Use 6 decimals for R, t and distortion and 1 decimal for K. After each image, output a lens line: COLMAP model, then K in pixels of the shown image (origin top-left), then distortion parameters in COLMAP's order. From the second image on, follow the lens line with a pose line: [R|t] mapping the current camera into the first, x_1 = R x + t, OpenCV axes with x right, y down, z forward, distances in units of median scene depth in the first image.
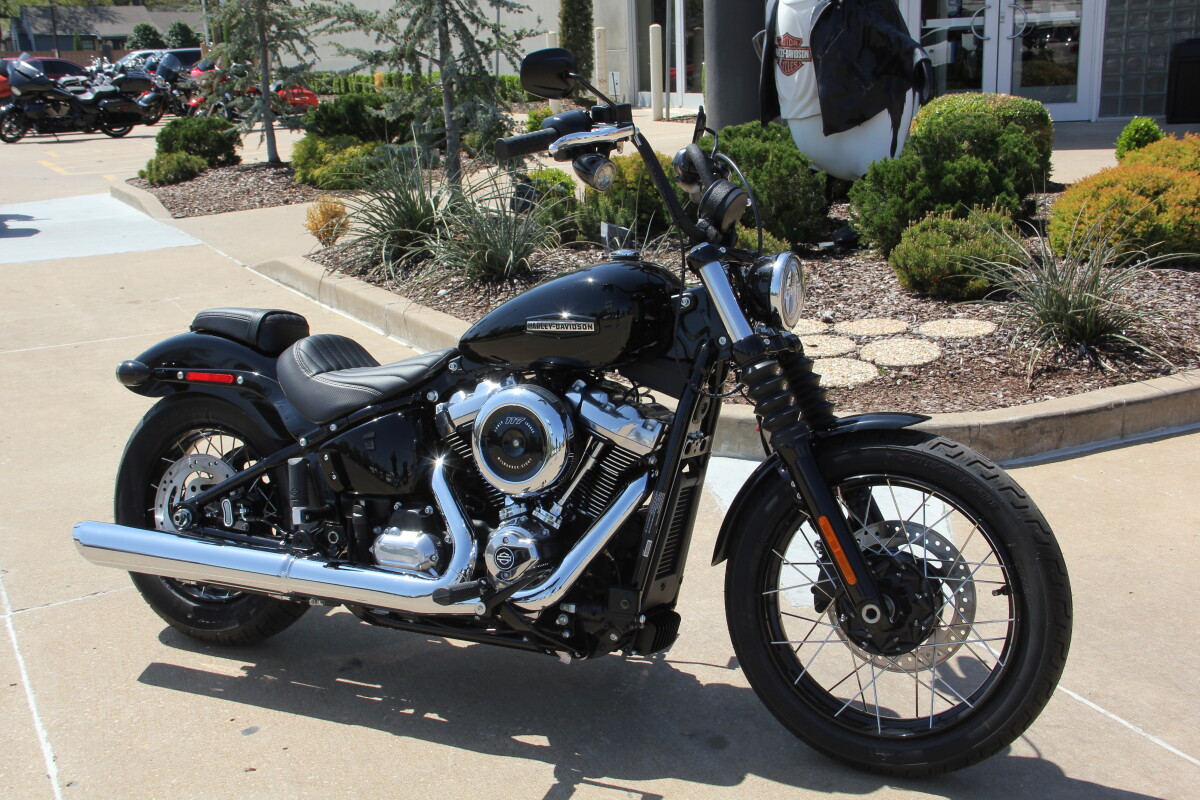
lens RADIAL K [[1390.3, 0, 600.0], [0, 1390.3, 400.0], [0, 0, 1]] dist [0.024930, 0.038829]
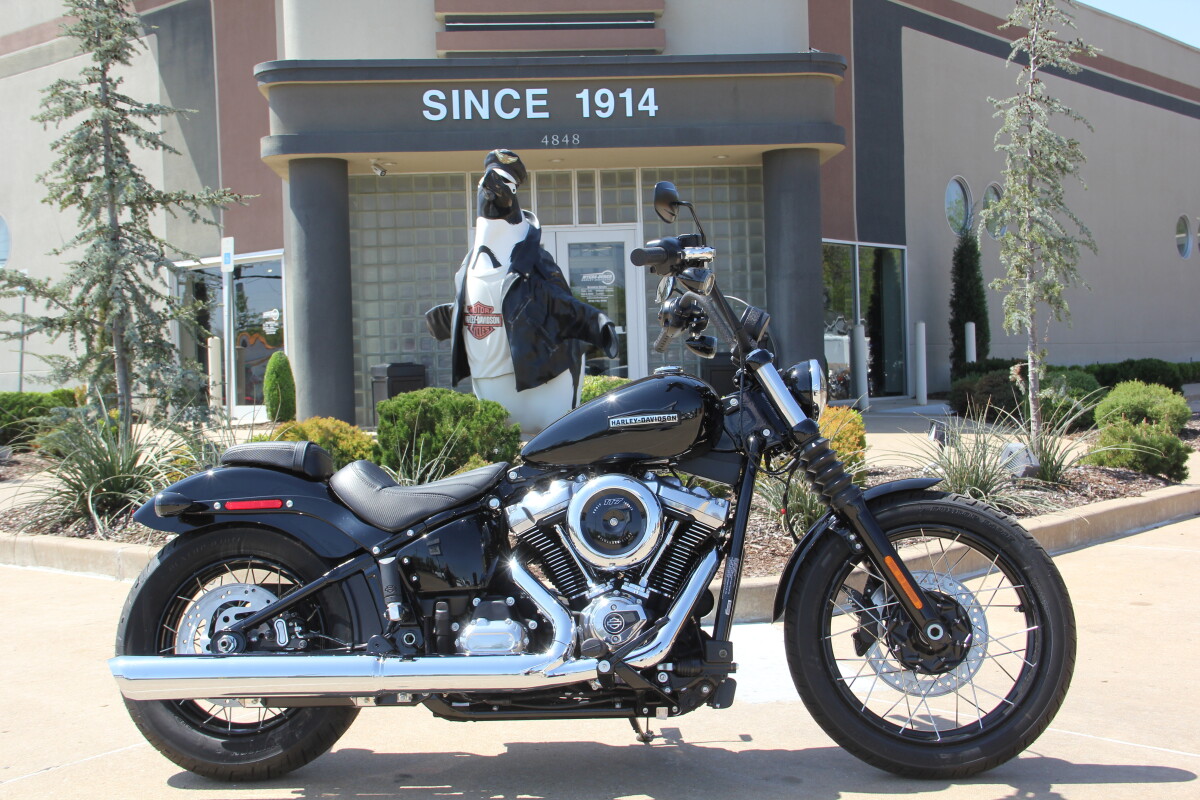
lens RADIAL K [[1391.3, 0, 600.0], [0, 1391.3, 400.0], [0, 0, 1]] dist [-0.028296, 0.323243]
pose [[0.930667, 0.005060, 0.365832, -0.448835], [0.082930, 0.970962, -0.224401, 0.173513], [-0.356345, 0.239181, 0.903222, -0.048220]]
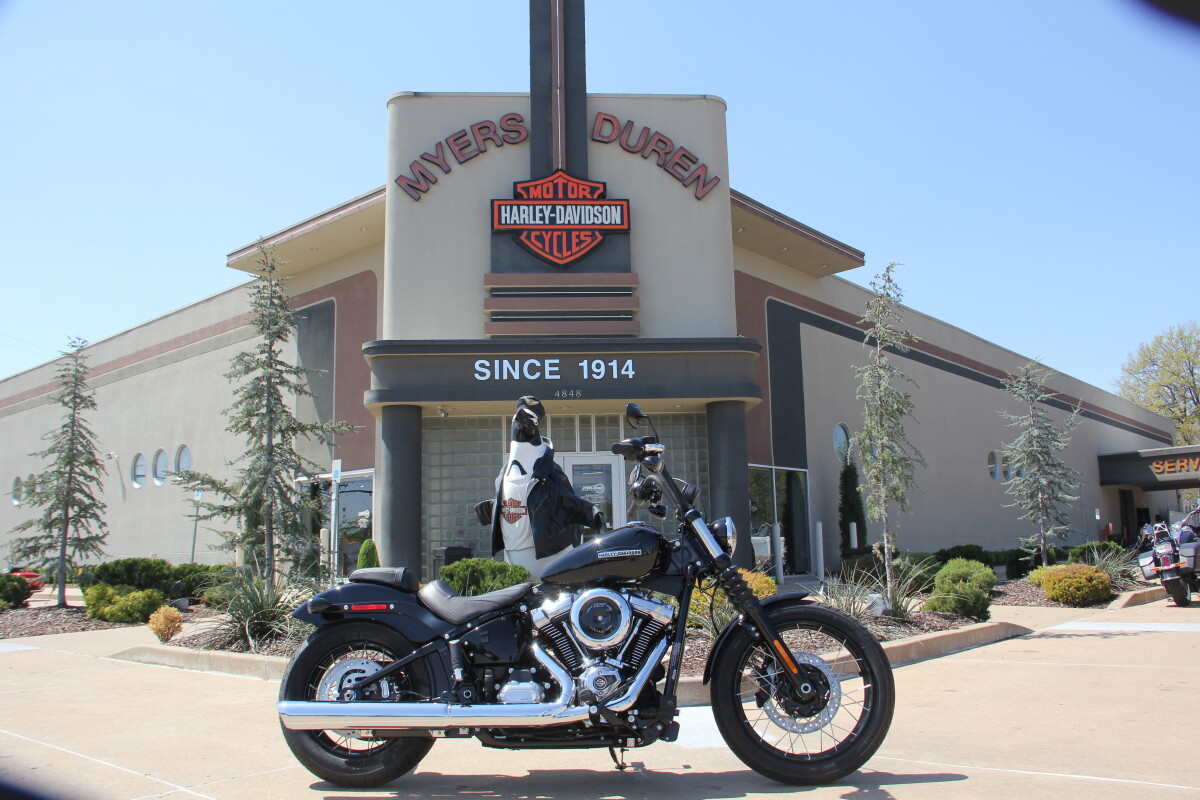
lens RADIAL K [[997.0, 0, 600.0], [0, 997.0, 400.0], [0, 0, 1]] dist [-0.128959, 0.000152]
pose [[0.928542, 0.077907, 0.362960, -0.497430], [0.078771, 0.914117, -0.397726, 0.256908], [-0.362773, 0.397896, 0.842659, -0.164694]]
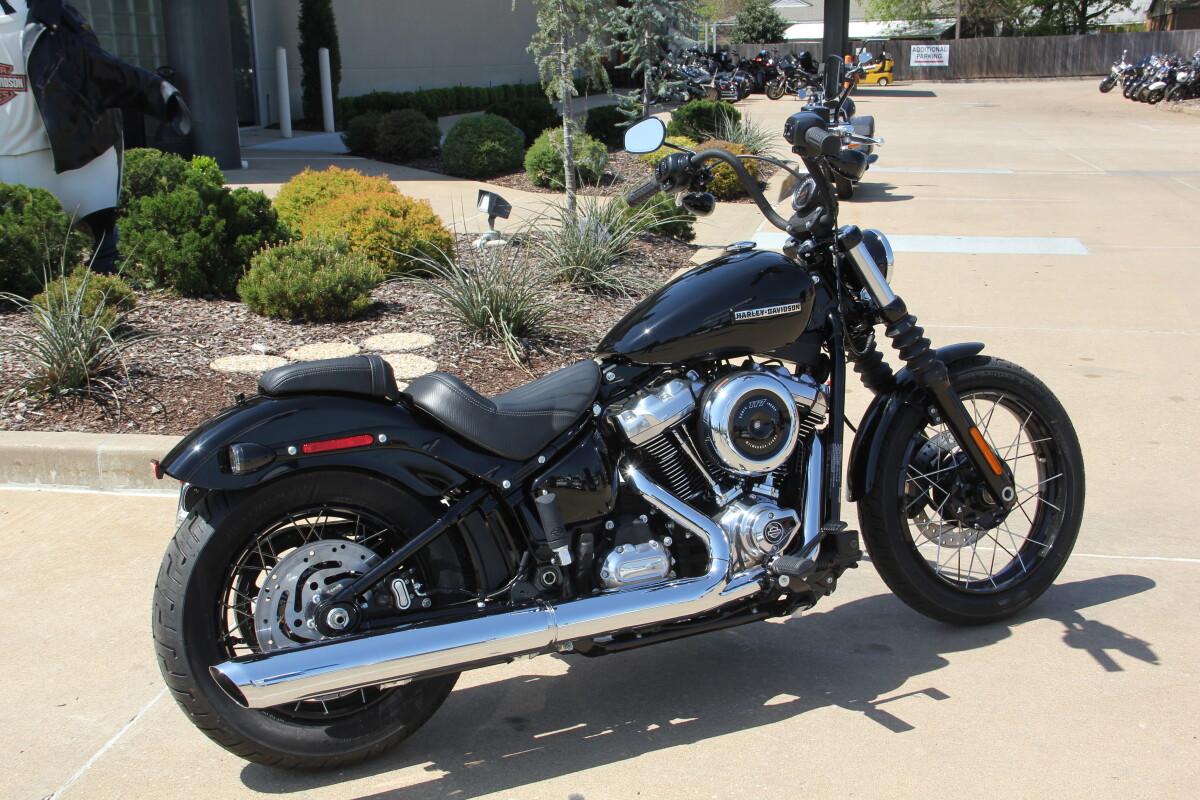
lens RADIAL K [[1402.1, 0, 600.0], [0, 1402.1, 400.0], [0, 0, 1]] dist [0.003116, 0.278927]
pose [[0.619823, -0.154551, 0.769372, -0.880107], [0.183443, 0.981787, 0.049435, -0.058033], [-0.762999, 0.110495, 0.636885, 0.371085]]
